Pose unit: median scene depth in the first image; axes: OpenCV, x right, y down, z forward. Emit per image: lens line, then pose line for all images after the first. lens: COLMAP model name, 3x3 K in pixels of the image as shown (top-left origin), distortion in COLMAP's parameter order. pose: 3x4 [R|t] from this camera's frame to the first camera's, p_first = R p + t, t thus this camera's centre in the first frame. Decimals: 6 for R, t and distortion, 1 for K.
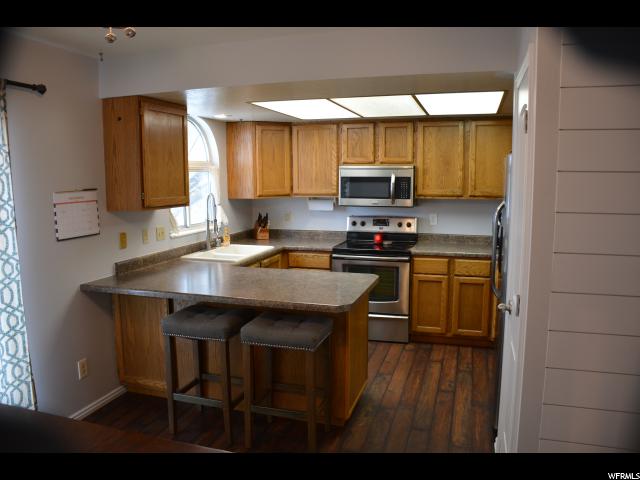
lens RADIAL K [[499.3, 0, 321.3], [0, 499.3, 242.6], [0, 0, 1]] dist [-0.159362, 0.113546]
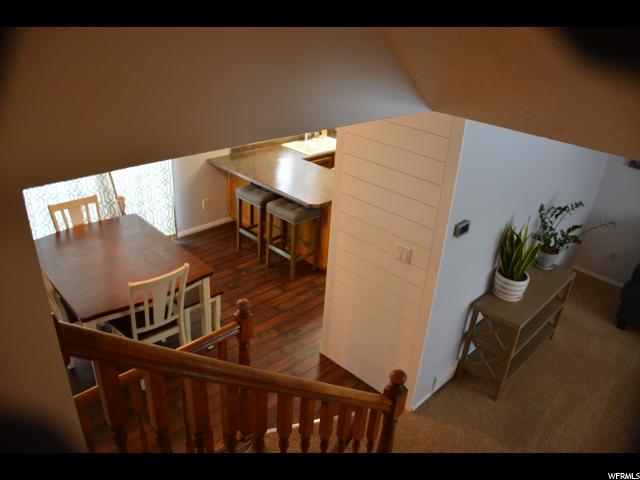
lens RADIAL K [[499.3, 0, 321.3], [0, 499.3, 242.6], [0, 0, 1]] dist [-0.159362, 0.113546]
pose [[0.880687, 0.260282, -0.395782, 0.445048], [-0.123045, 0.932533, 0.339473, -0.194181], [0.457438, -0.250270, 0.853297, -0.294033]]
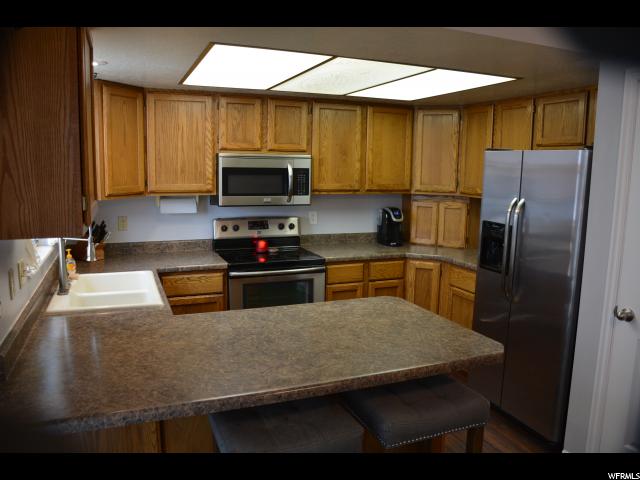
lens RADIAL K [[499.3, 0, 321.3], [0, 499.3, 242.6], [0, 0, 1]] dist [-0.159362, 0.113546]
pose [[0.771853, -0.078551, 0.630930, -0.336528], [0.066146, 0.996875, 0.043191, -0.044007], [-0.632351, 0.008396, 0.774636, 0.348164]]
